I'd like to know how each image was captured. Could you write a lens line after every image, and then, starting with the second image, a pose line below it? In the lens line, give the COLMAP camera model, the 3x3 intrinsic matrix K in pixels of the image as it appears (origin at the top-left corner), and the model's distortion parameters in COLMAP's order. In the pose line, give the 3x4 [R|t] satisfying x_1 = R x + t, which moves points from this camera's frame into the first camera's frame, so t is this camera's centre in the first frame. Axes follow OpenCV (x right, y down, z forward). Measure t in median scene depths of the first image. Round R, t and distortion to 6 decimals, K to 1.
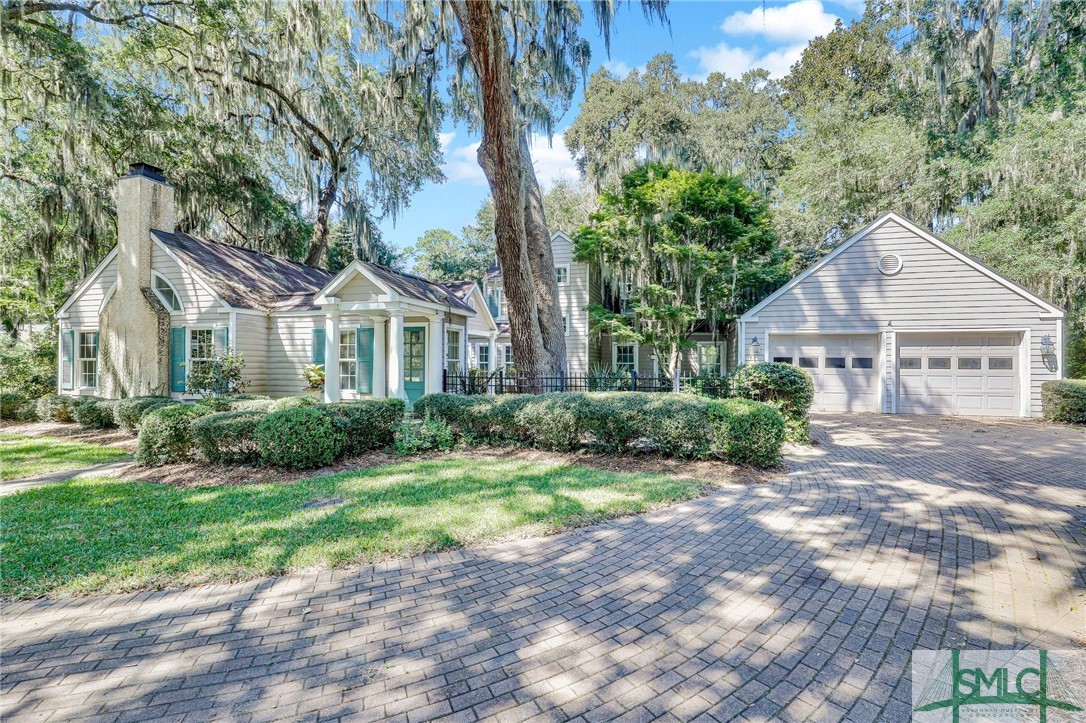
lens RADIAL K [[492.6, 0, 546.9], [0, 492.6, 360.9], [0, 0, 1]] dist [-0.003168, 0.000012]
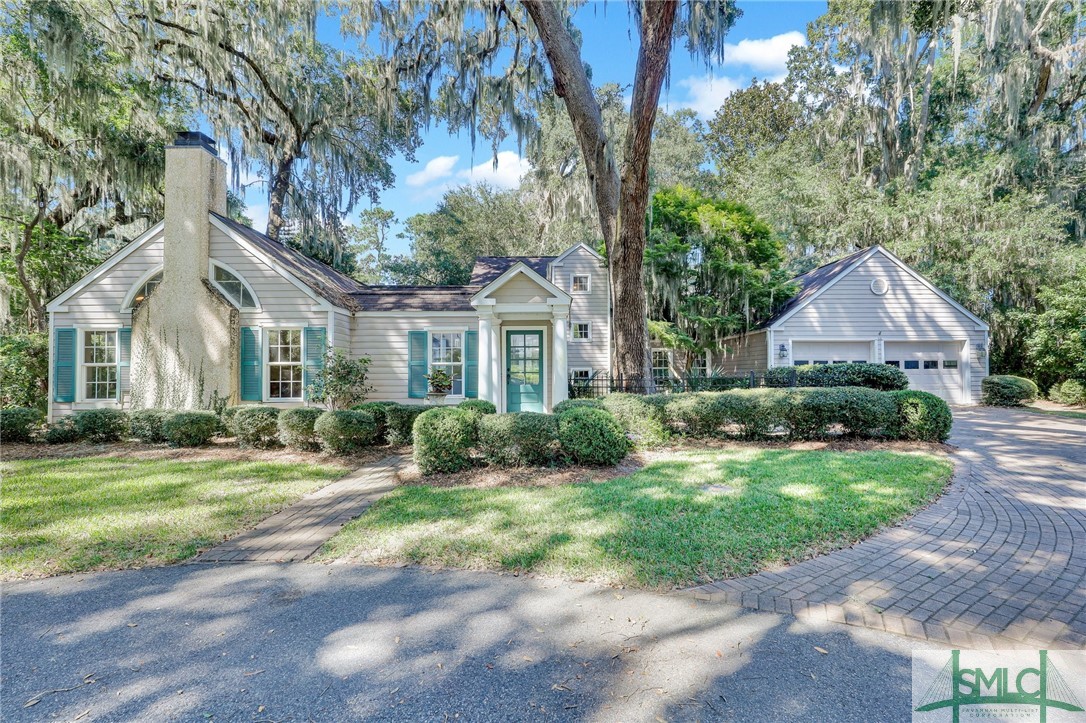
lens RADIAL K [[496.7, 0, 544.3], [0, 496.7, 356.0], [0, 0, 1]] dist [-0.002587, -0.000486]
pose [[0.960145, 0.001186, 0.279501, -0.486036], [0.006549, 0.999621, -0.026737, 0.009753], [-0.279427, 0.027501, 0.959773, 0.022792]]
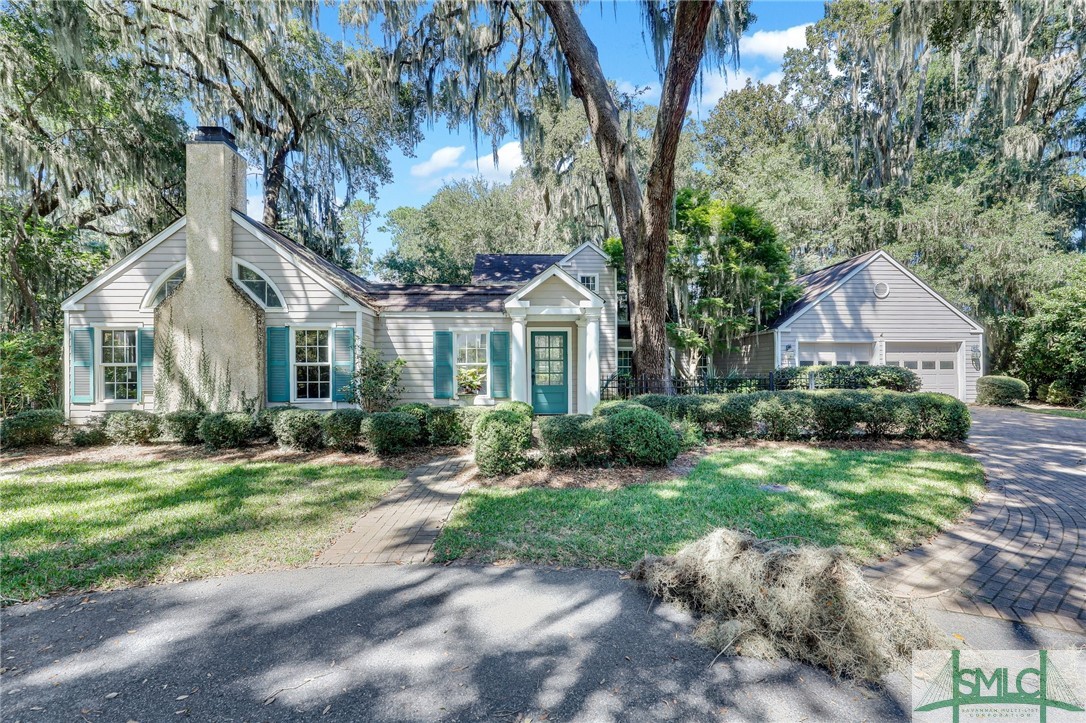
lens RADIAL K [[498.5, 0, 543.0], [0, 498.5, 361.5], [0, 0, 1]] dist [-0.001571, 0.000055]
pose [[0.947474, -0.001404, 0.319830, -0.573869], [0.003953, 0.999965, -0.007322, 0.000338], [-0.319809, 0.008202, 0.947447, 0.032961]]
